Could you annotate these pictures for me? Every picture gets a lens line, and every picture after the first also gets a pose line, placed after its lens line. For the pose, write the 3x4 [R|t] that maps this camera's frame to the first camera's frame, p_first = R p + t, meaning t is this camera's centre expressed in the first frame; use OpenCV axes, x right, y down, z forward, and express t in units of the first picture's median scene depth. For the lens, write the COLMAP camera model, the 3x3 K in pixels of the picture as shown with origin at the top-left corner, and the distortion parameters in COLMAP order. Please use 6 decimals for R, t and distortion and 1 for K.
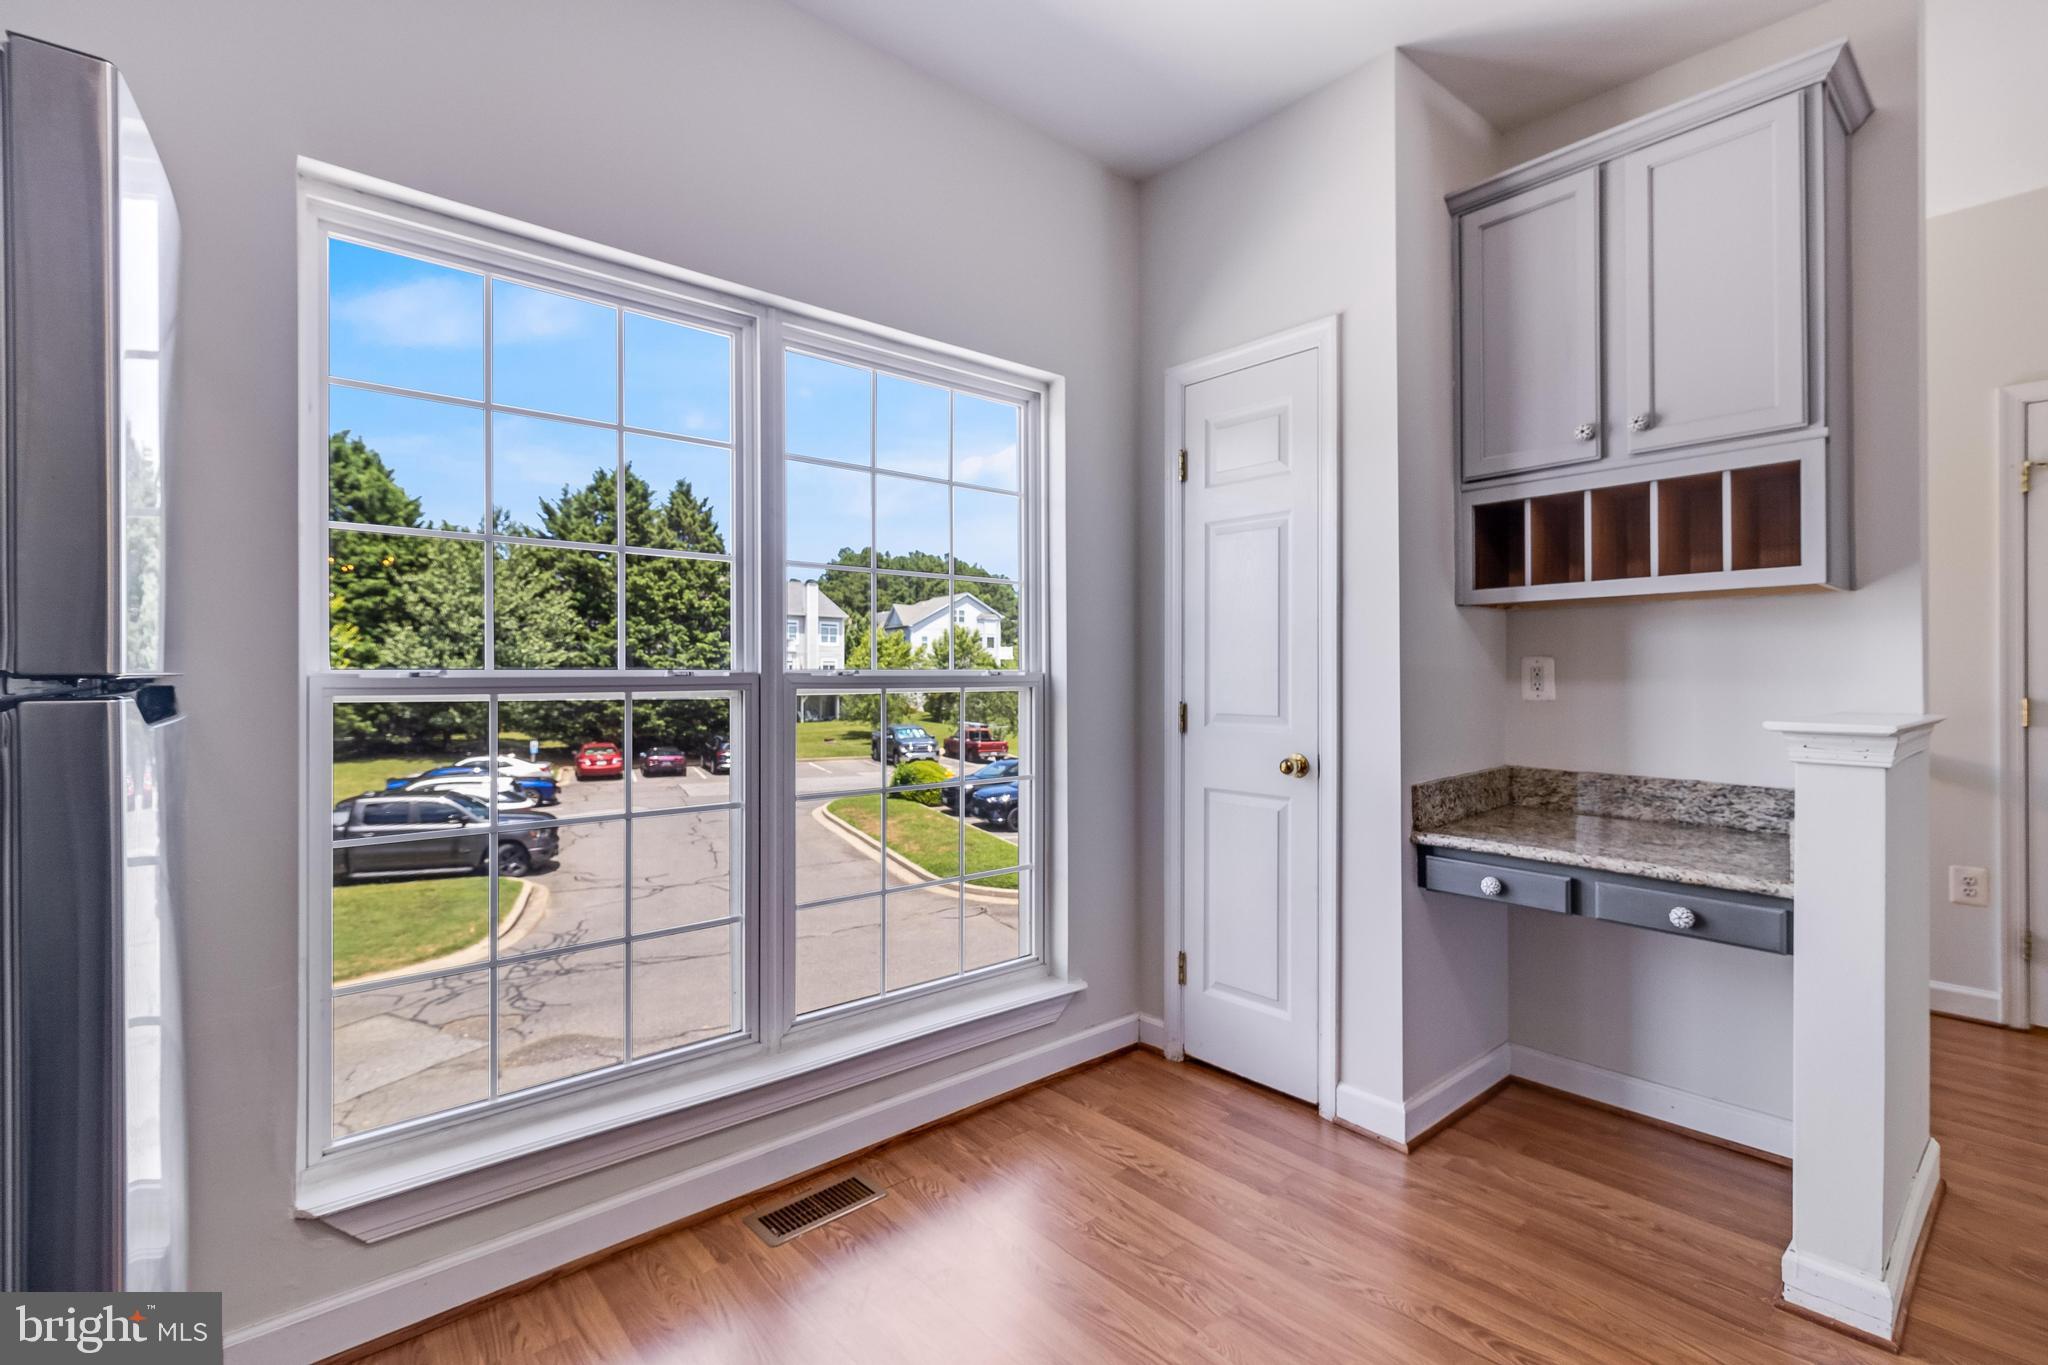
lens RADIAL K [[943.0, 0, 1025.3], [0, 943.0, 679.8], [0, 0, 1]] dist [0.007404, -0.000982]
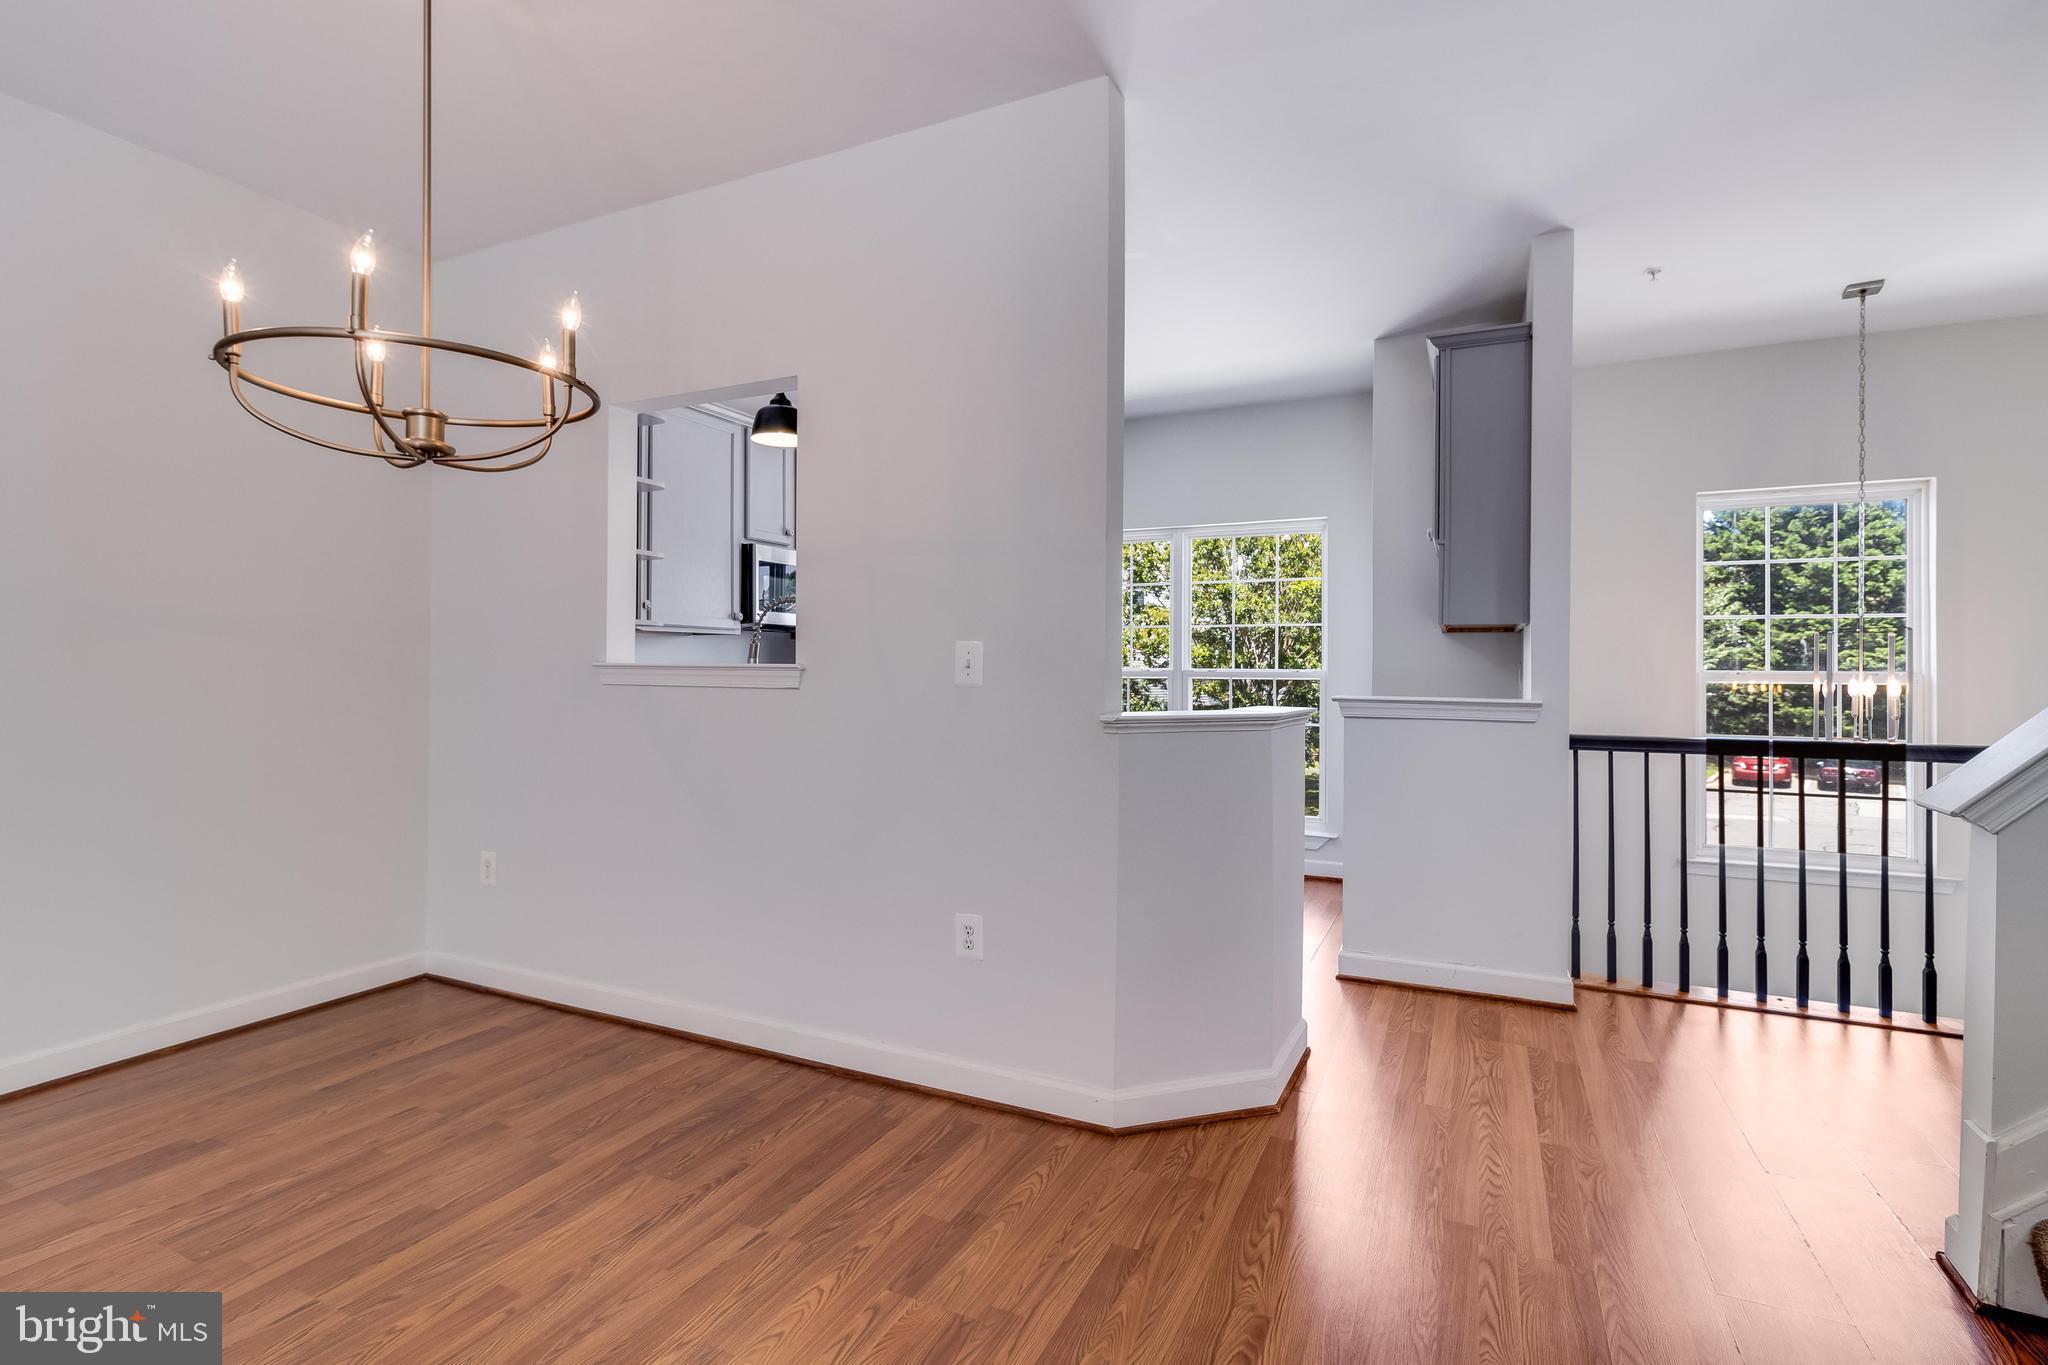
lens RADIAL K [[943.0, 0, 1028.4], [0, 943.0, 670.5], [0, 0, 1]] dist [0.007404, -0.000982]
pose [[0.399115, 0.003629, -0.916894, 1.776666], [-0.009013, 0.999959, 0.000034, -0.004761], [0.916857, 0.008251, 0.399131, -0.361125]]
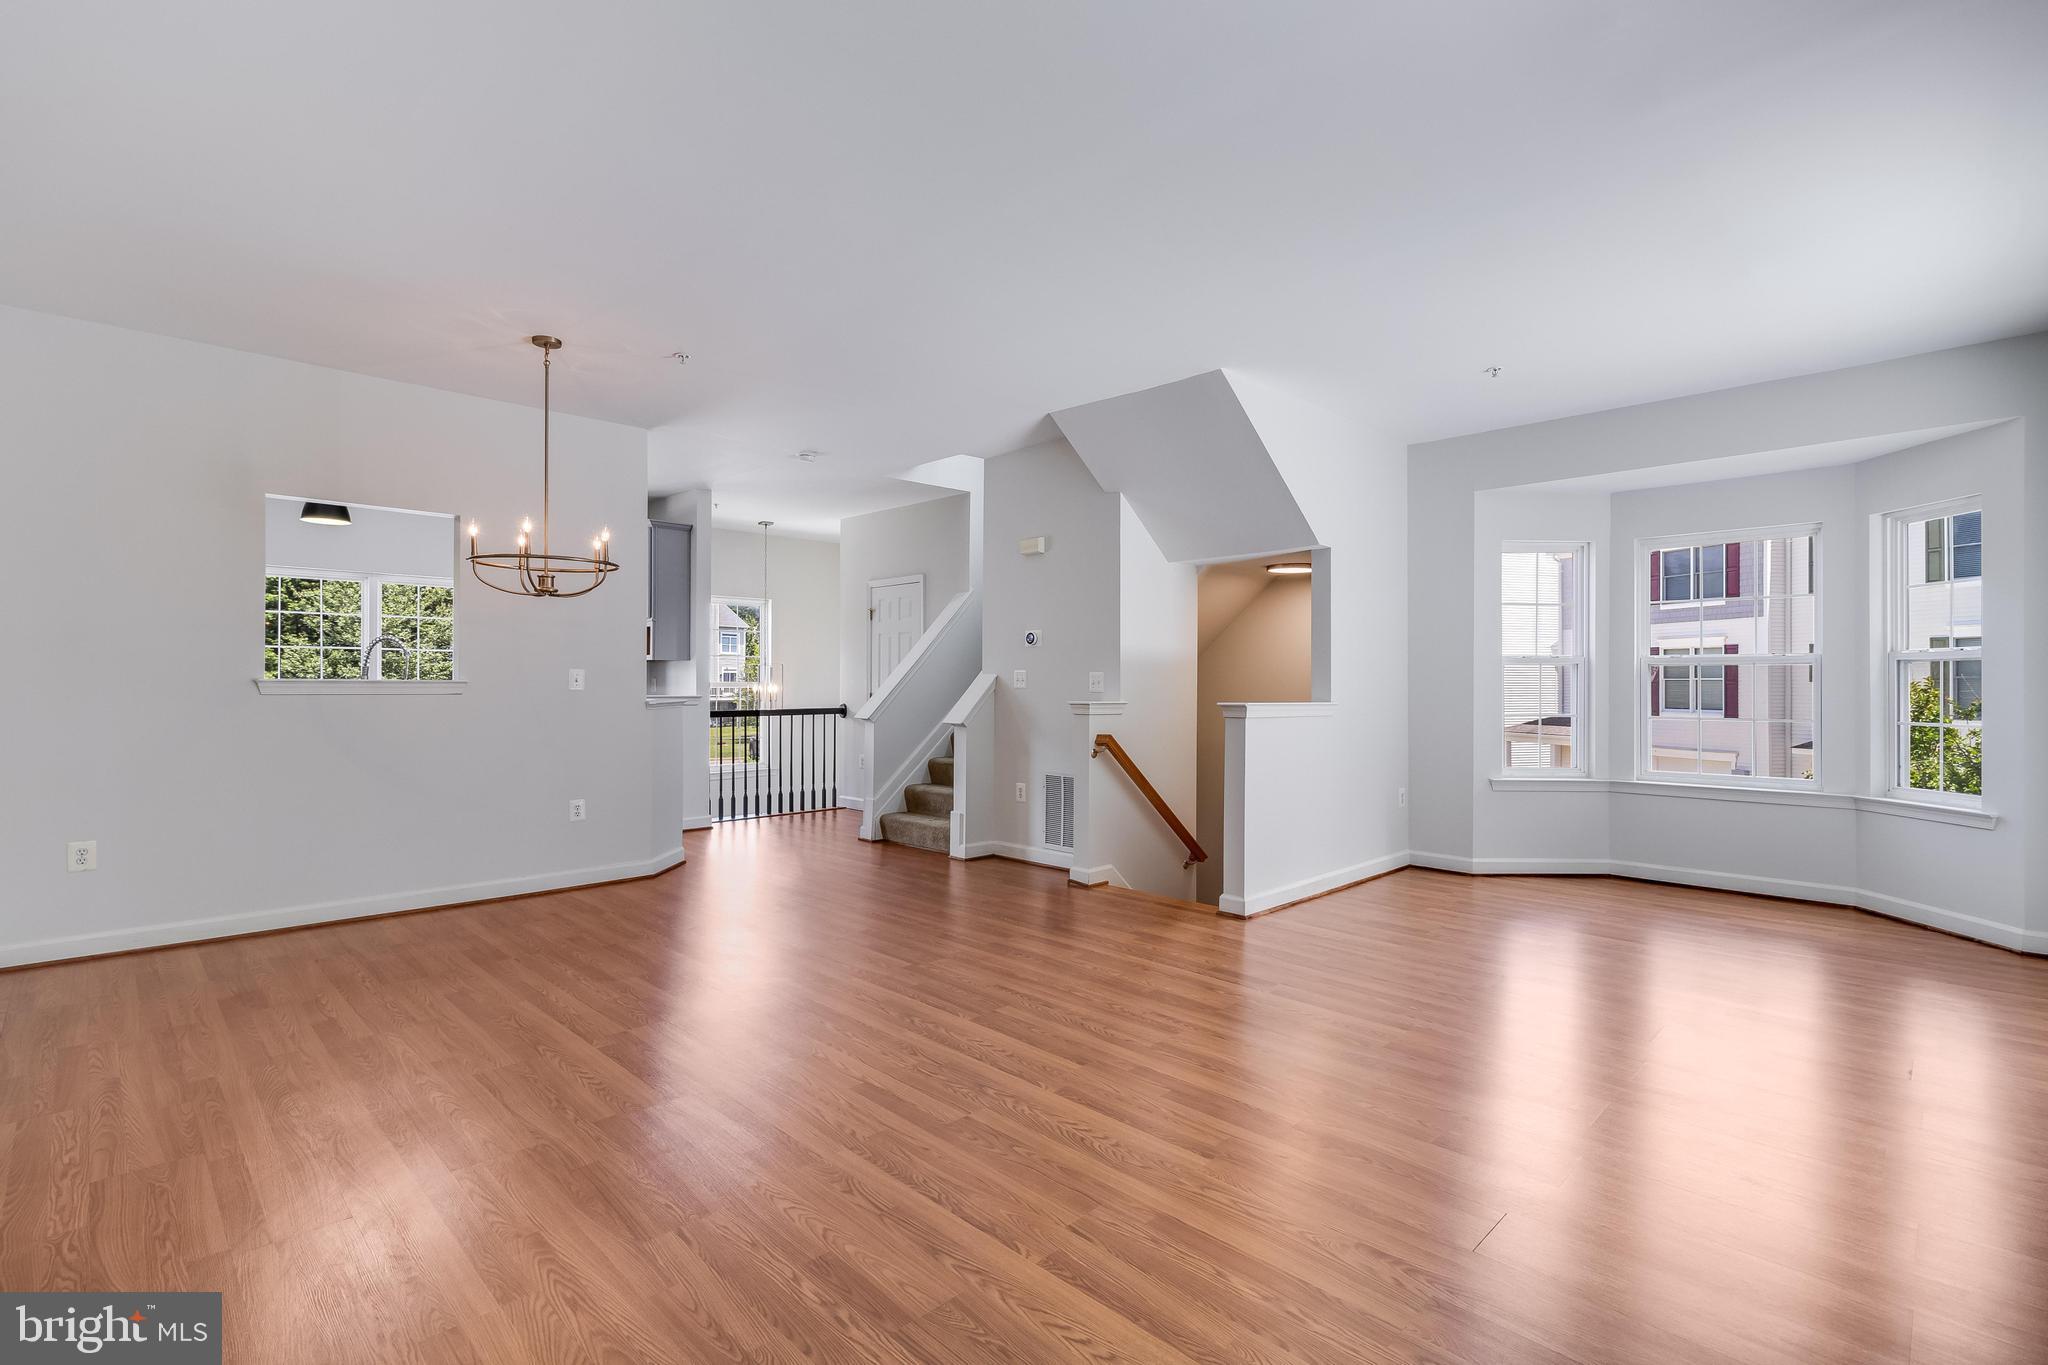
lens RADIAL K [[943.0, 0, 1017.2], [0, 943.0, 680.4], [0, 0, 1]] dist [0.007404, -0.000982]
pose [[0.998249, 0.004159, 0.059004, 1.671256], [-0.003703, 0.999962, -0.007841, 0.004534], [-0.059035, 0.007609, 0.998227, -2.289341]]
